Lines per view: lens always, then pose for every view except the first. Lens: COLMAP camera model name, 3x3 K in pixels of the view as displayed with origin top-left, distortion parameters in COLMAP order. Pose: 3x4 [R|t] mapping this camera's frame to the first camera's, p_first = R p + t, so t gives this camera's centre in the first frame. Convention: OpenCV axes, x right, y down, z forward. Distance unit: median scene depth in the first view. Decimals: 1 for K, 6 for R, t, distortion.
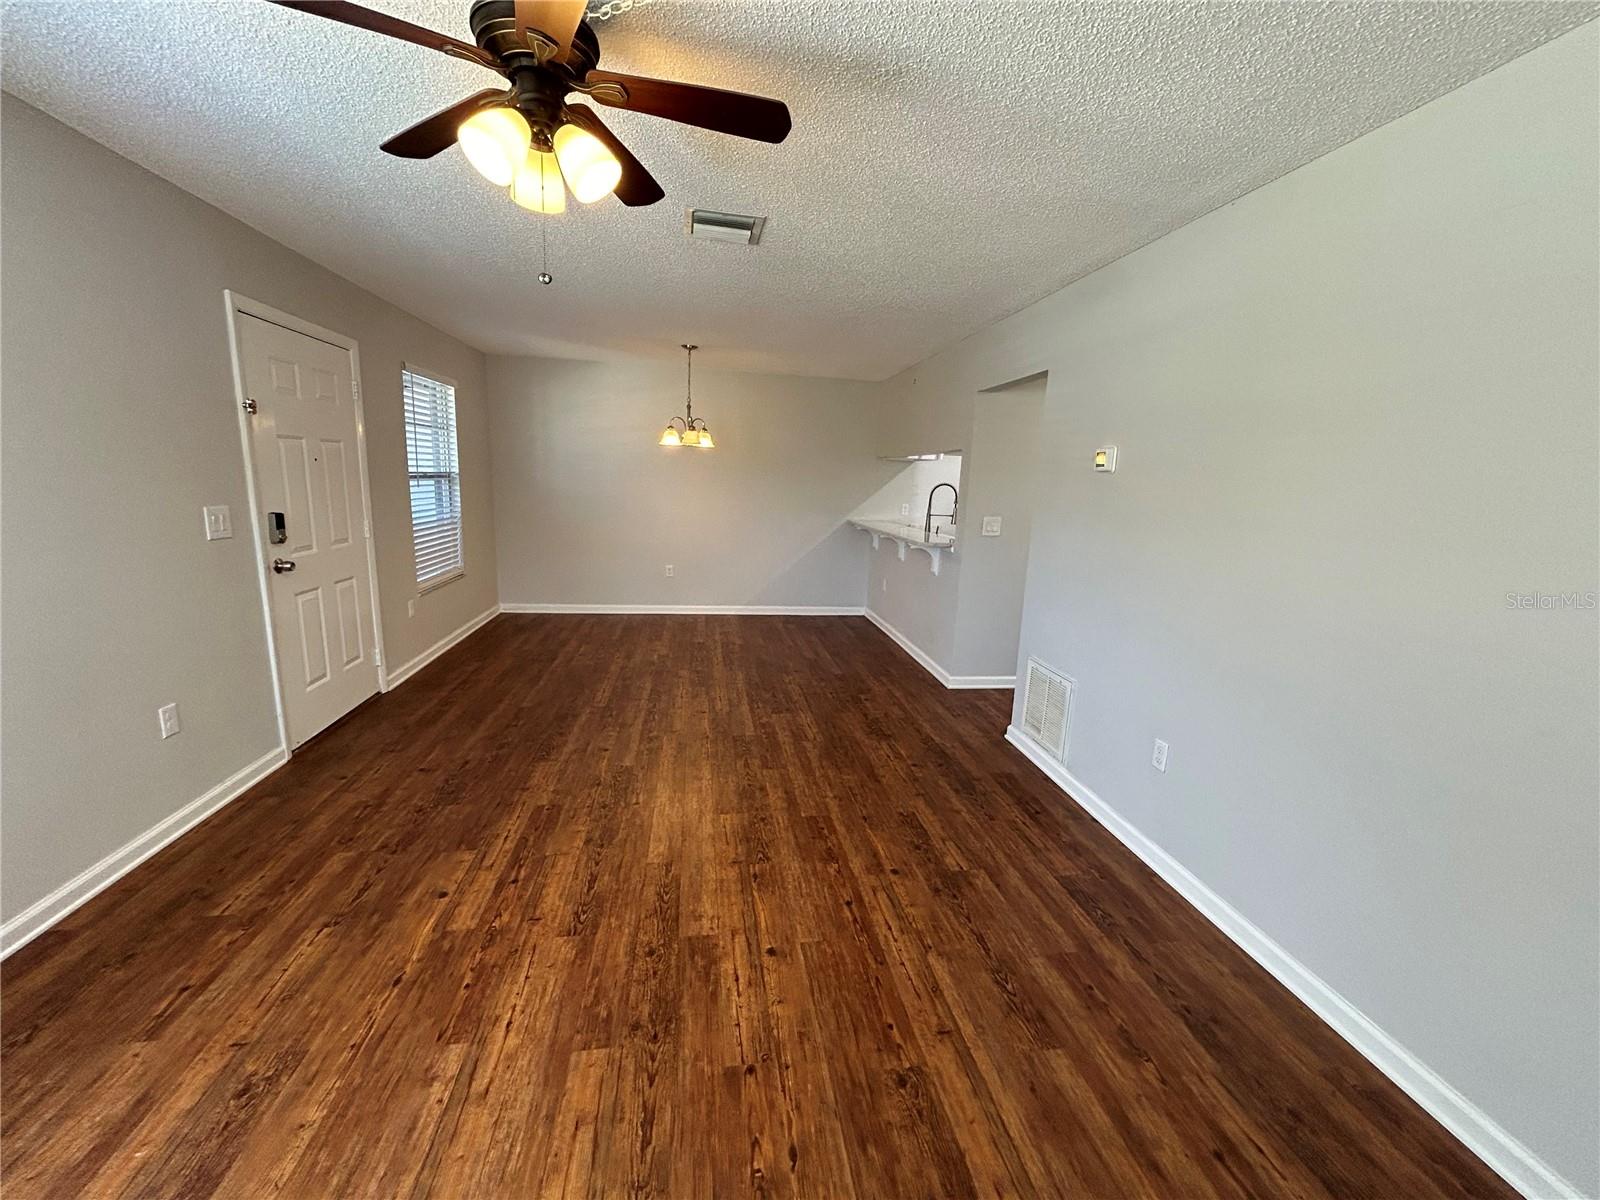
lens RADIAL K [[638.6, 0, 800.0], [0, 638.6, 600.0], [0, 0, 1]] dist [-0.000214, 0.000429]
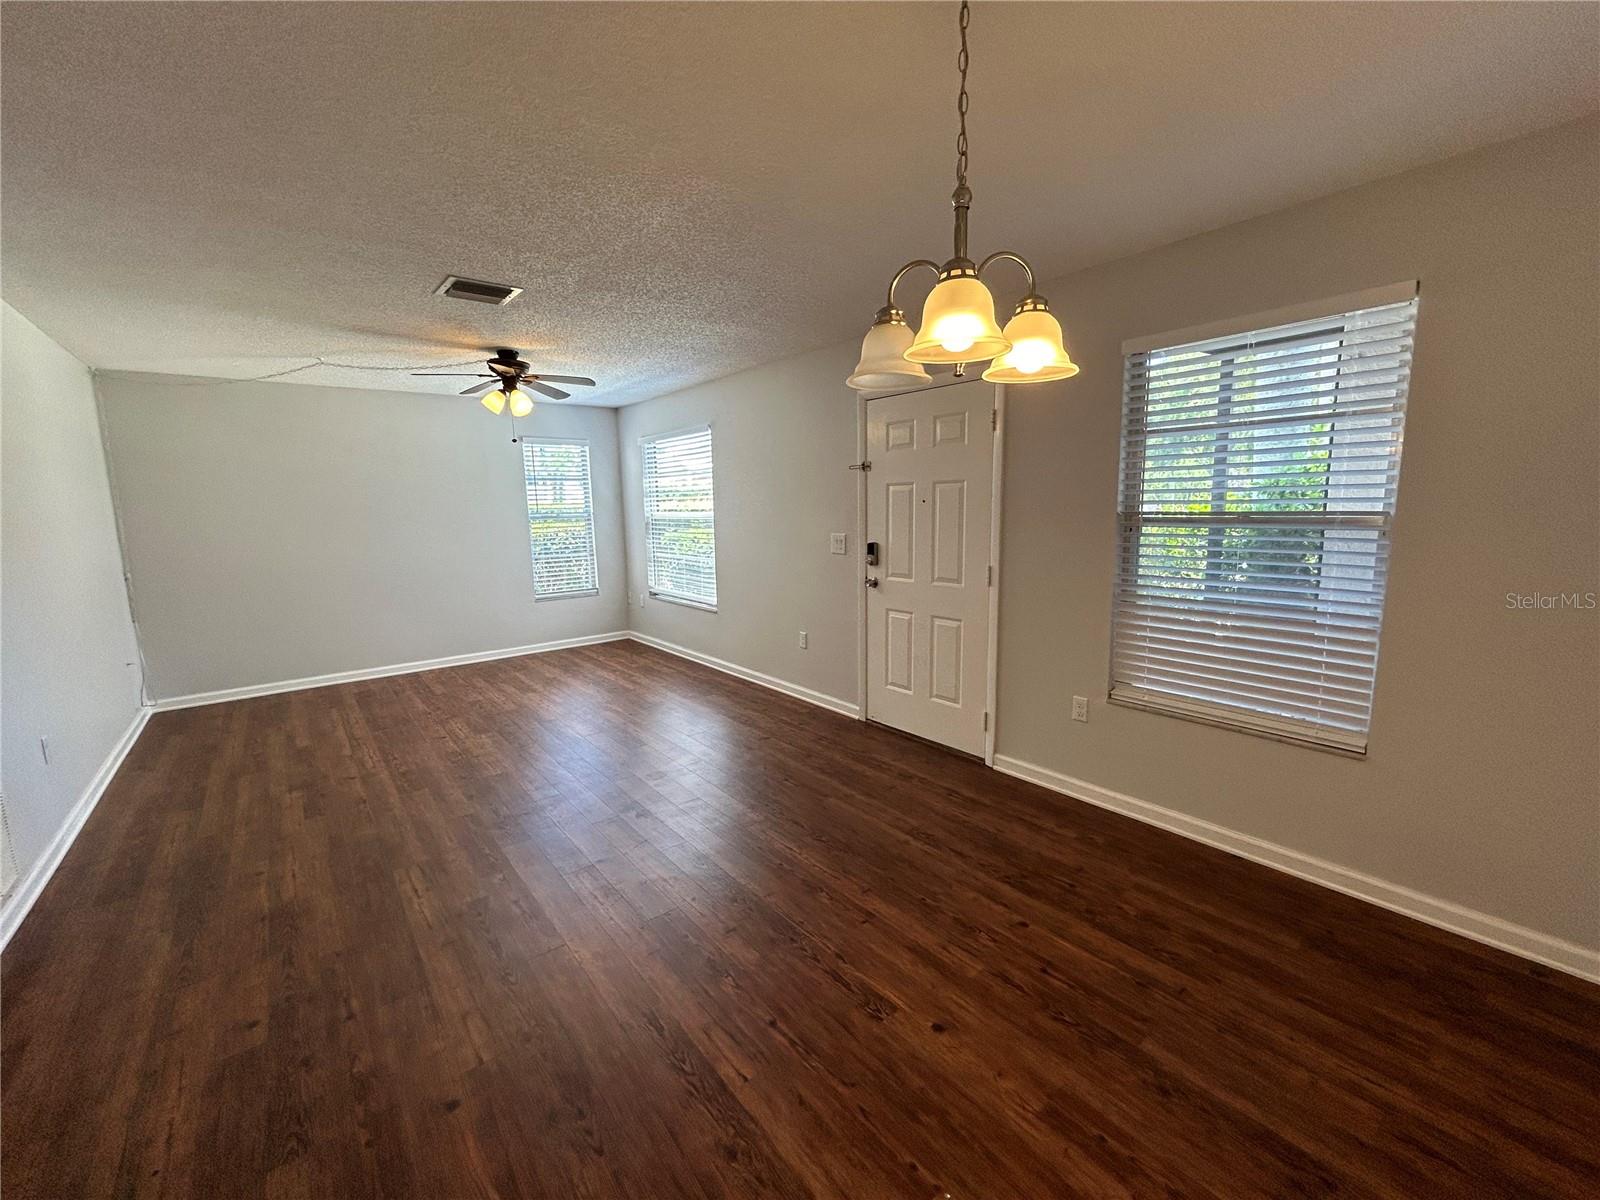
lens RADIAL K [[638.6, 0, 800.0], [0, 638.6, 600.0], [0, 0, 1]] dist [-0.000214, 0.000429]
pose [[-0.861831, 0.048823, -0.504841, -0.011224], [-0.115001, 0.950622, 0.288257, -0.403841], [0.493987, 0.306486, -0.813661, 2.123127]]
